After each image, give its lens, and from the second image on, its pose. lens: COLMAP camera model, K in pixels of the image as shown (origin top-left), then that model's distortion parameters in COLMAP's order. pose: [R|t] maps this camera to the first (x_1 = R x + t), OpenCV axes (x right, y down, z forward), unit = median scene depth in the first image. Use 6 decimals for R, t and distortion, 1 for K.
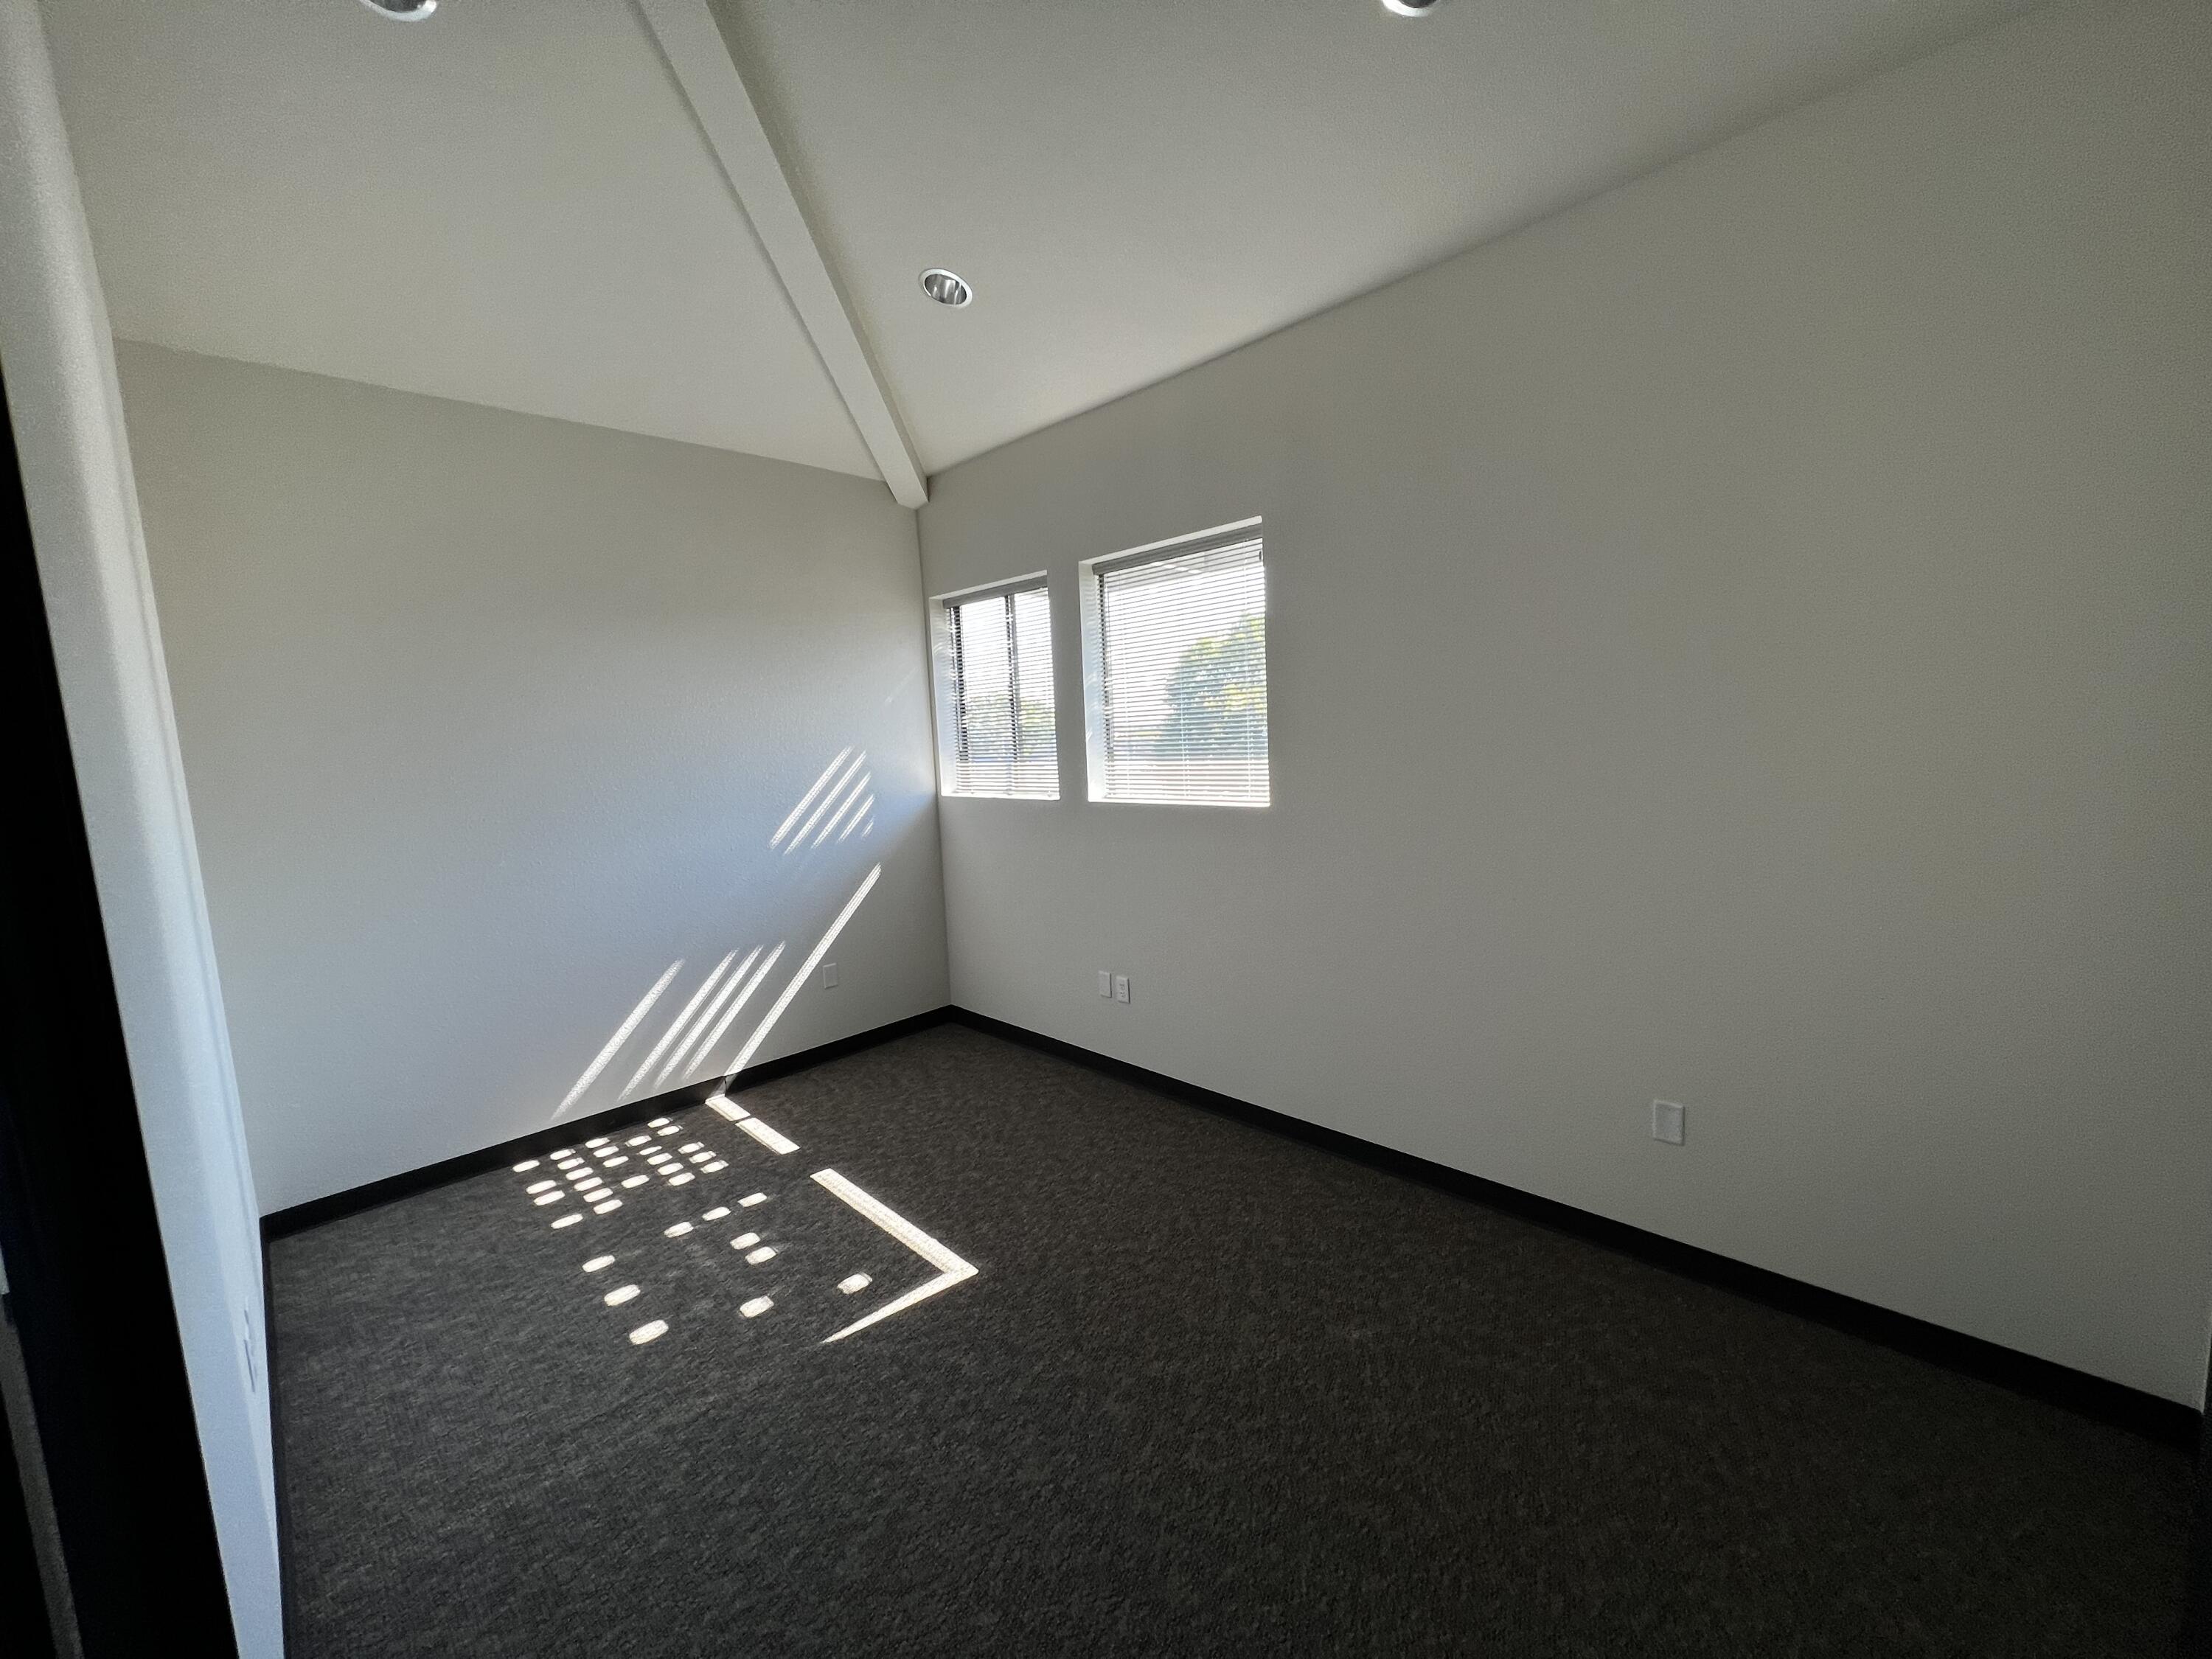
lens RADIAL K [[877.6, 0, 1108.4], [0, 877.6, 834.1], [0, 0, 1]] dist [0.001345, 0.000362]
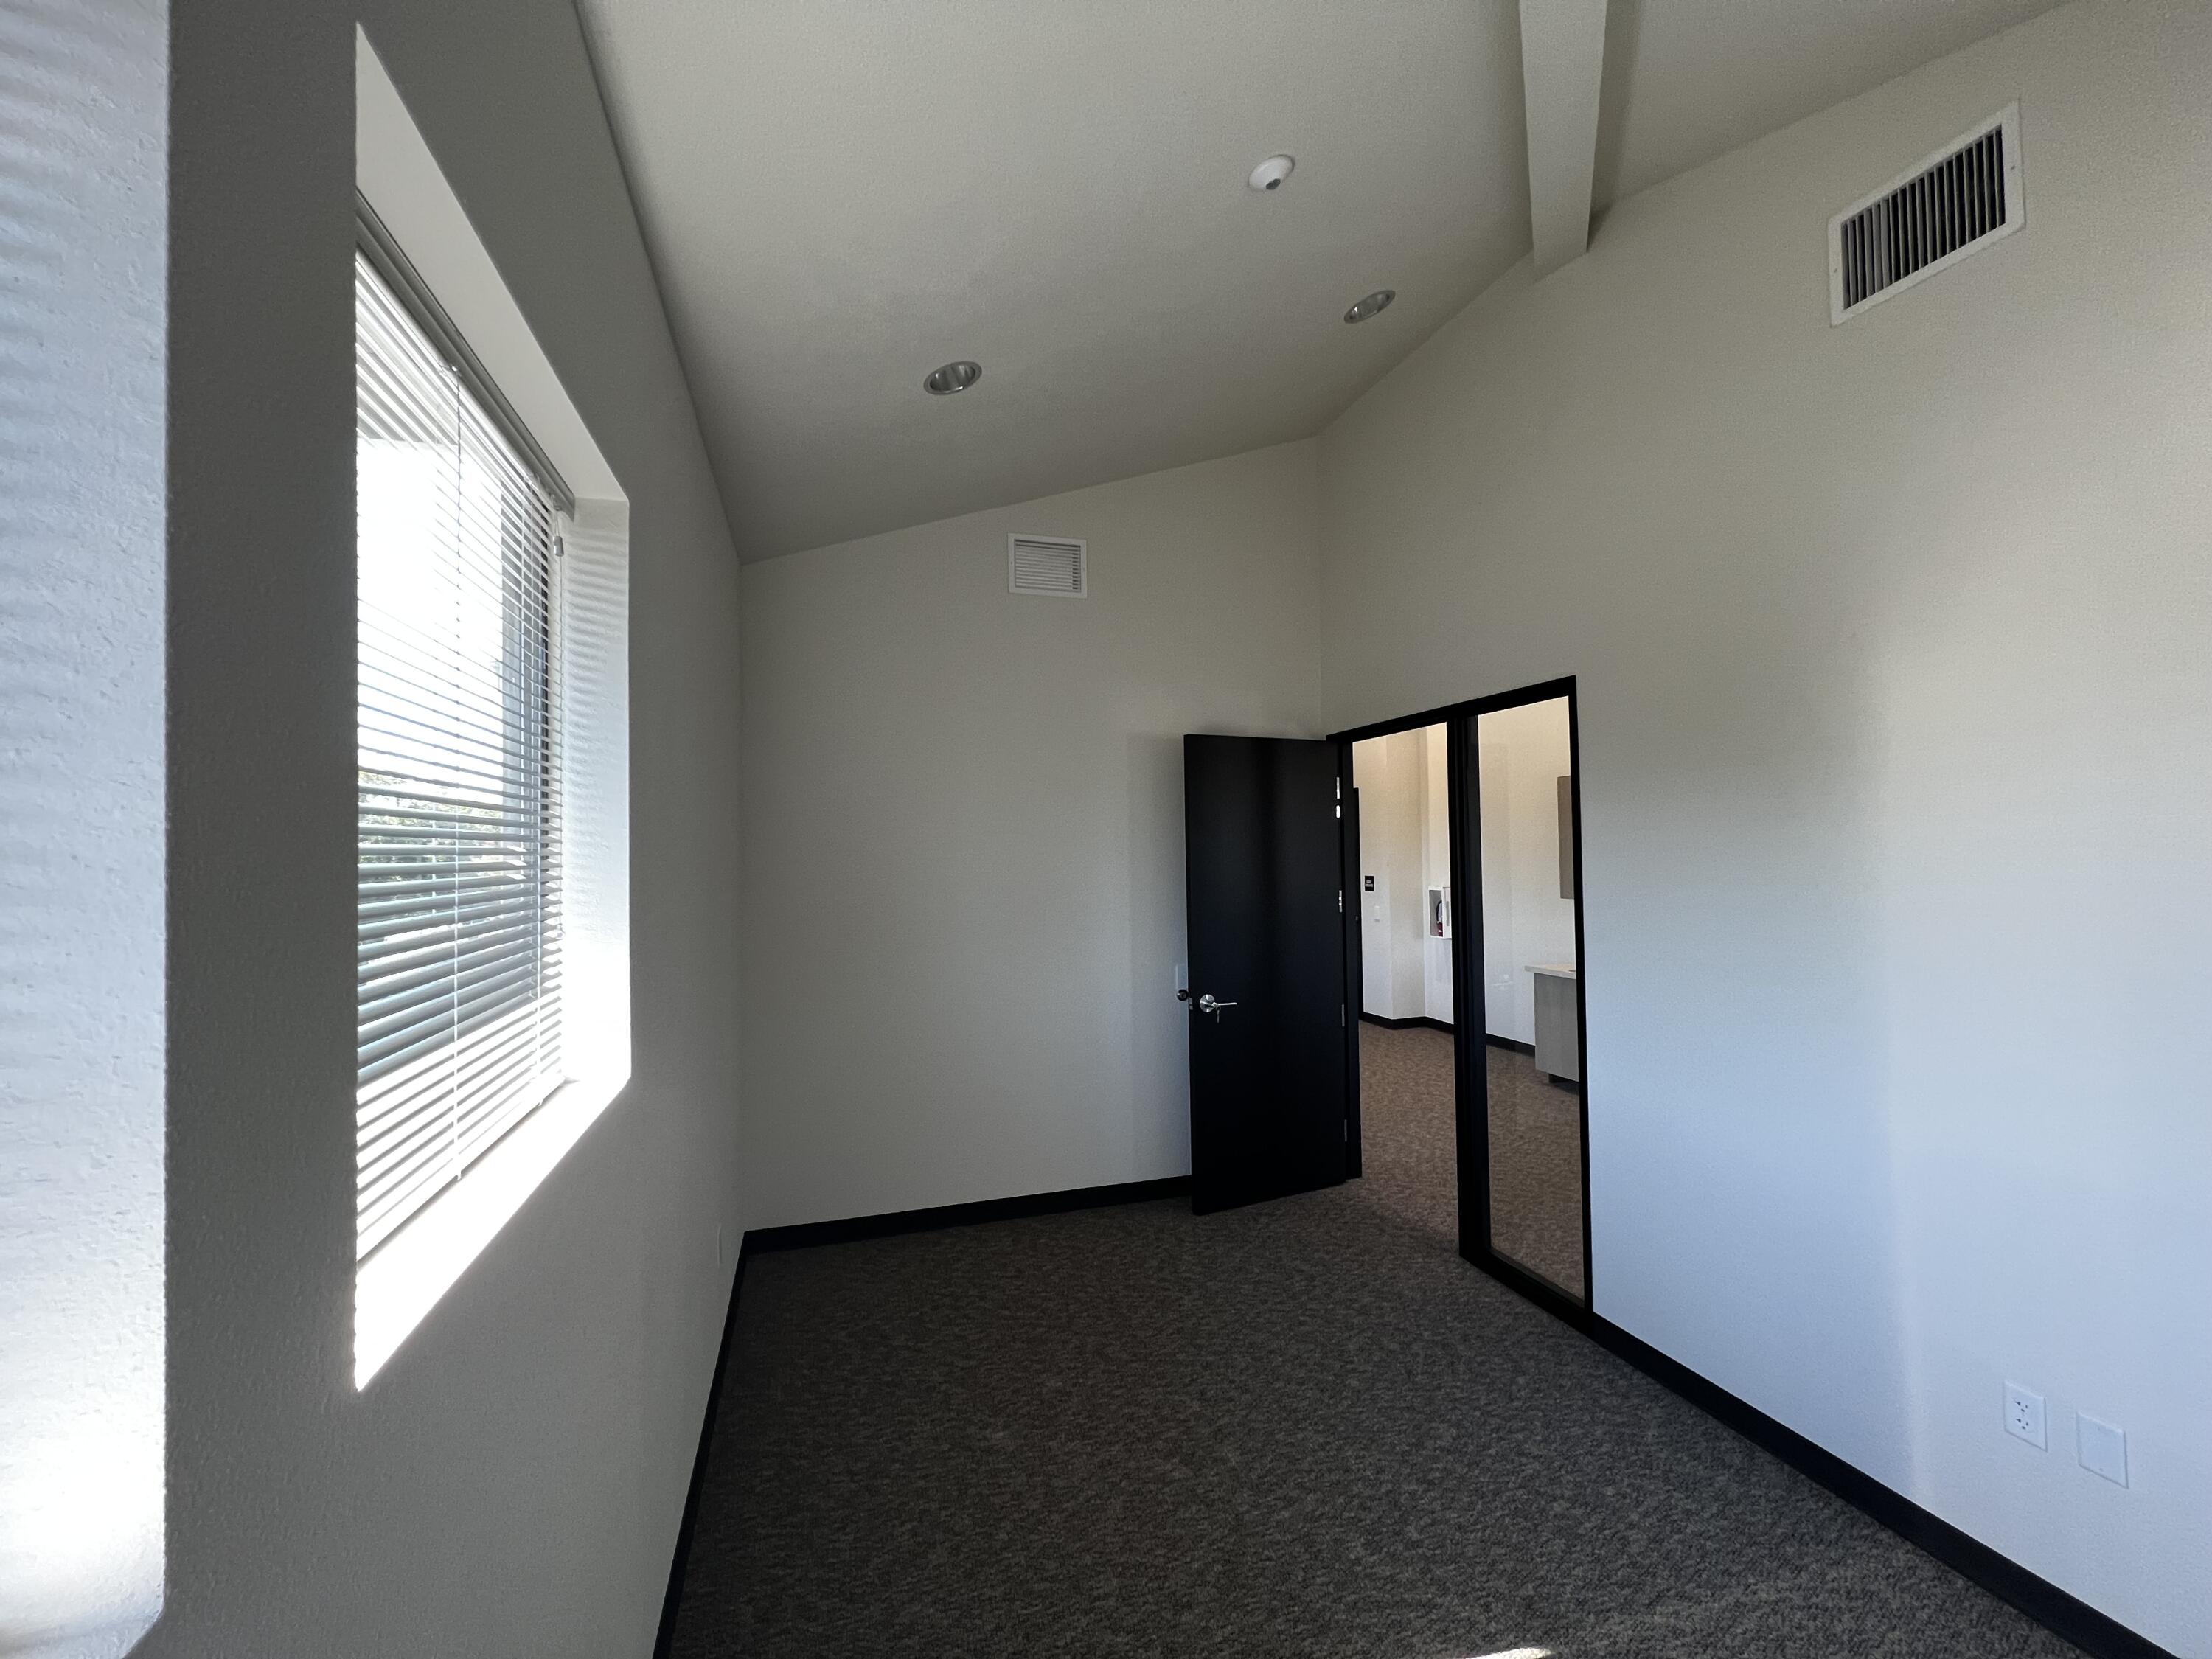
lens RADIAL K [[877.6, 0, 1108.4], [0, 877.6, 834.1], [0, 0, 1]] dist [0.001345, 0.000362]
pose [[-0.888085, 0.067232, 0.454736, -0.278883], [0.107386, 0.992218, 0.063023, -0.166930], [-0.446960, 0.104802, -0.888394, 1.298903]]
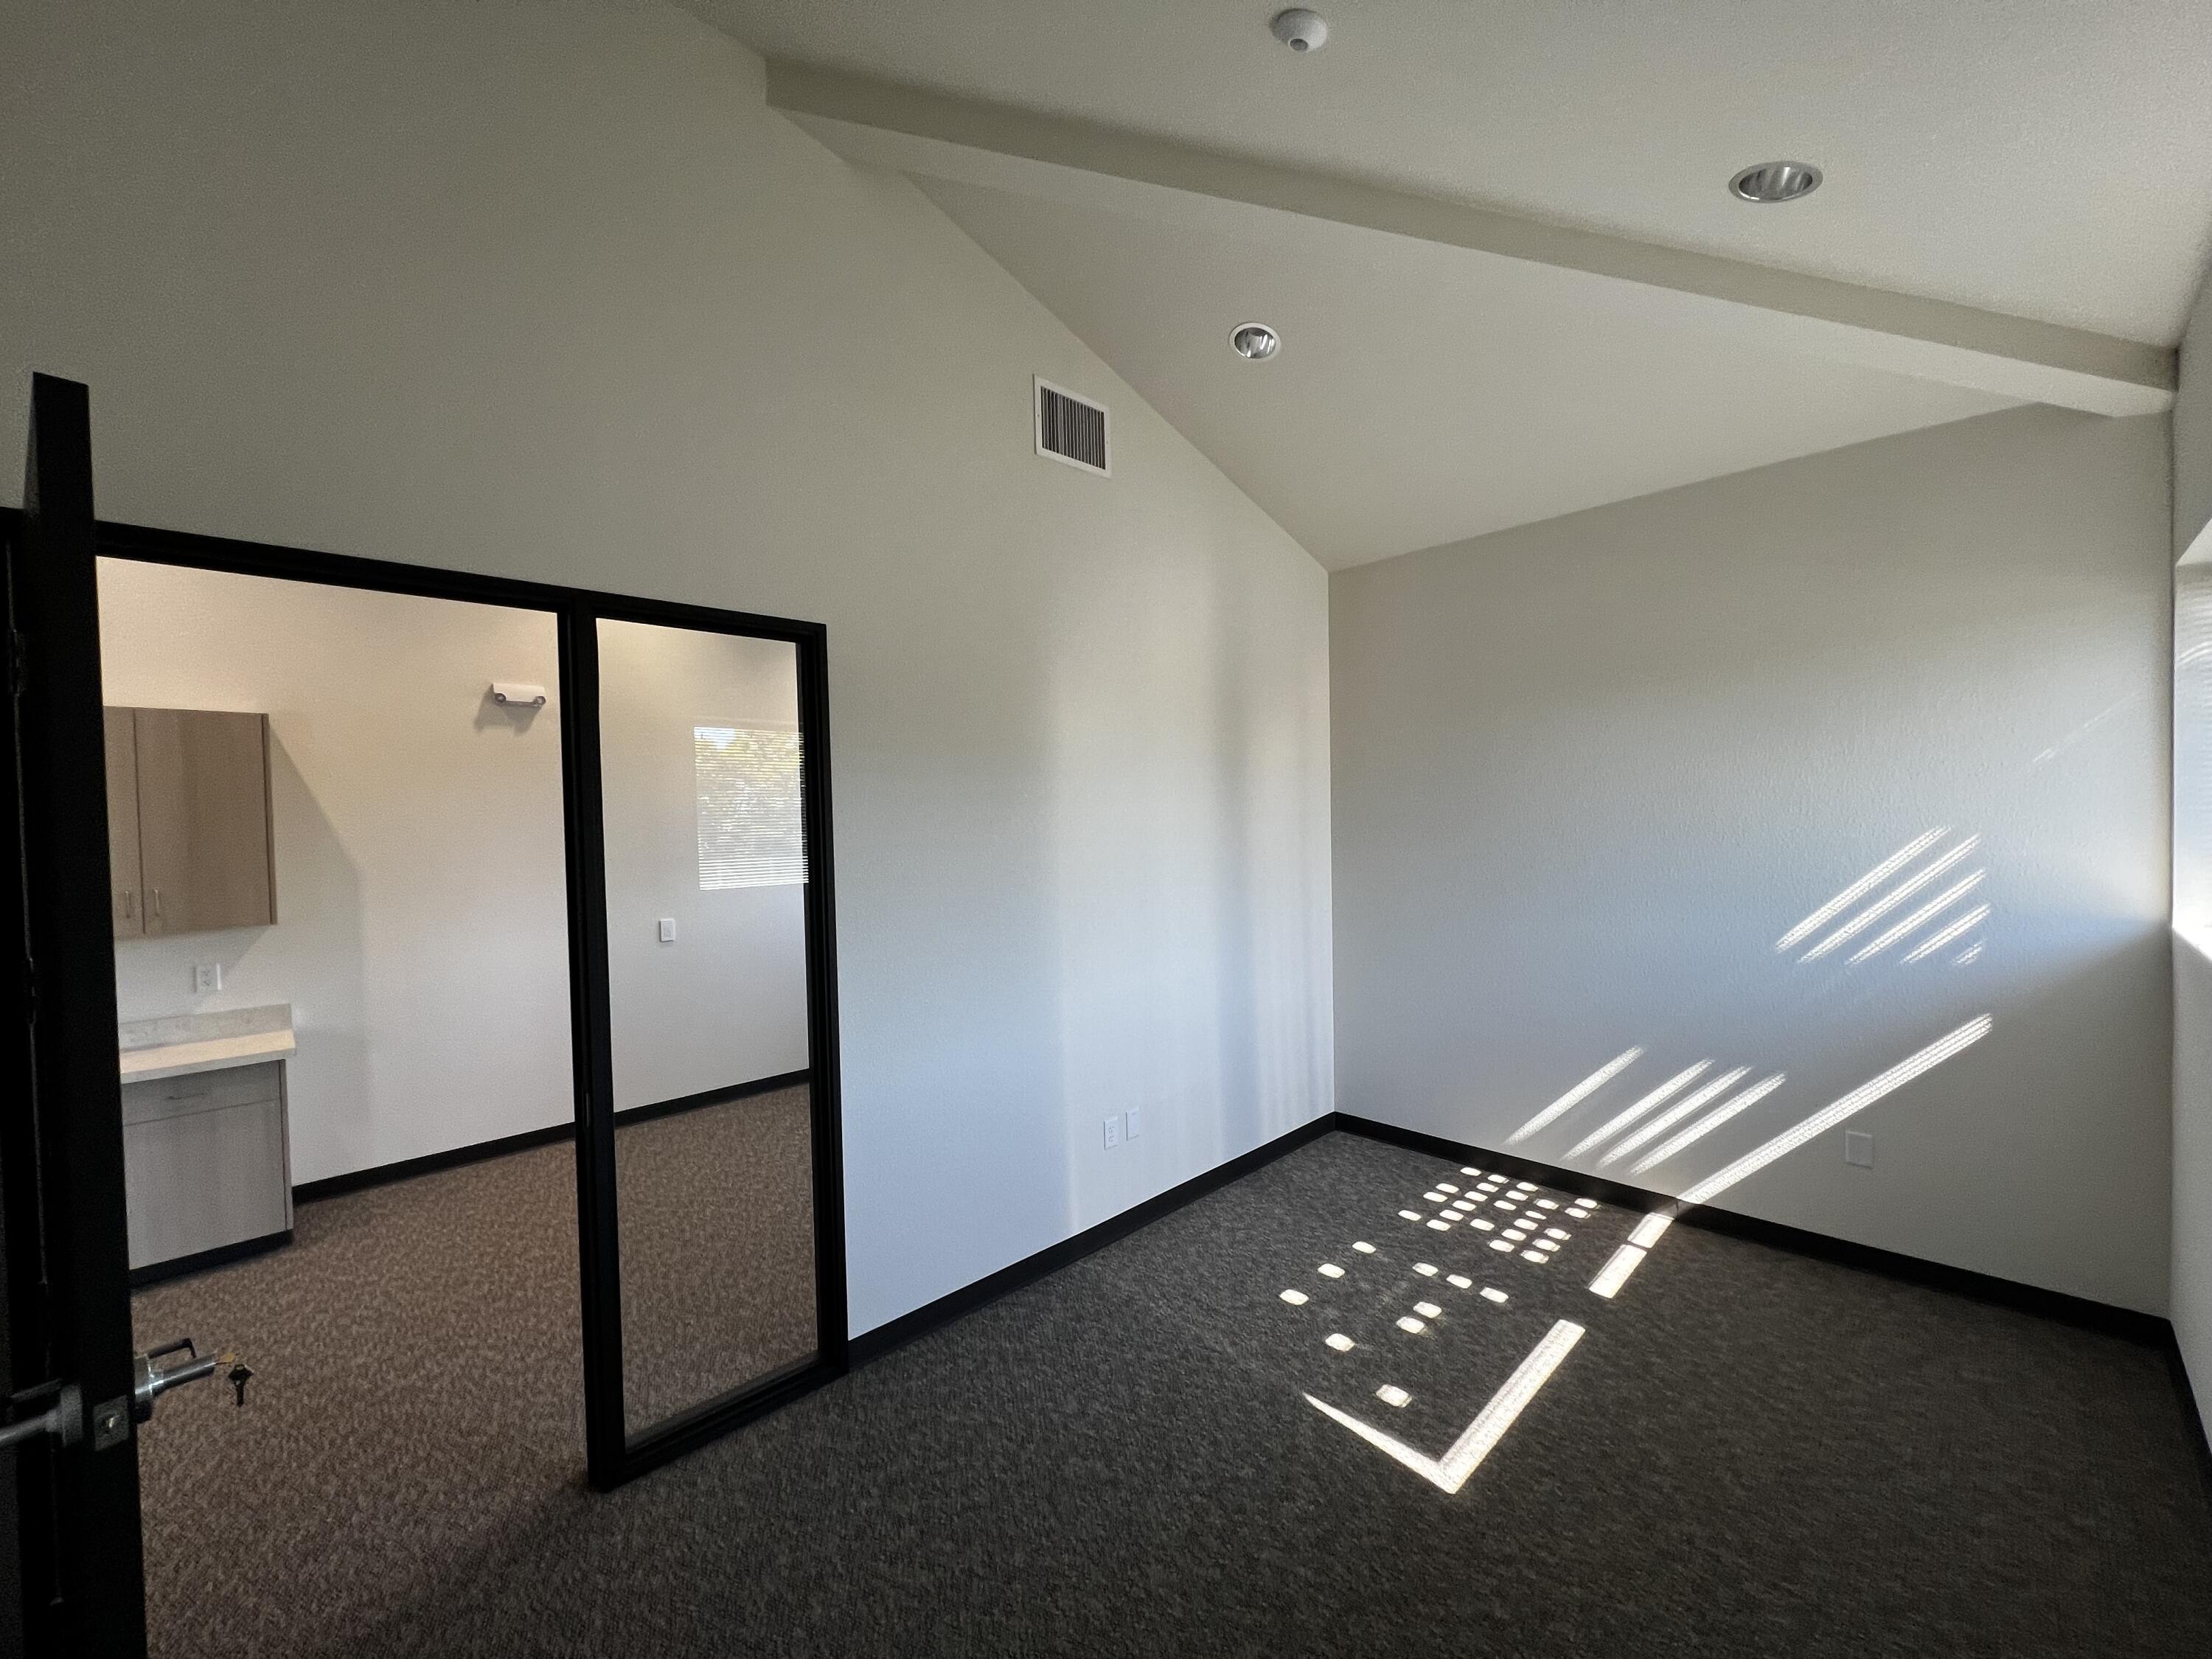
lens RADIAL K [[878.9, 0, 1110.0], [0, 878.9, 833.4], [0, 0, 1]] dist [0.000843, 0.000402]
pose [[-0.012328, 0.065121, -0.997801, 0.510864], [-0.092840, 0.993492, 0.065986, -0.108990], [0.995605, 0.093449, -0.006202, 0.512349]]
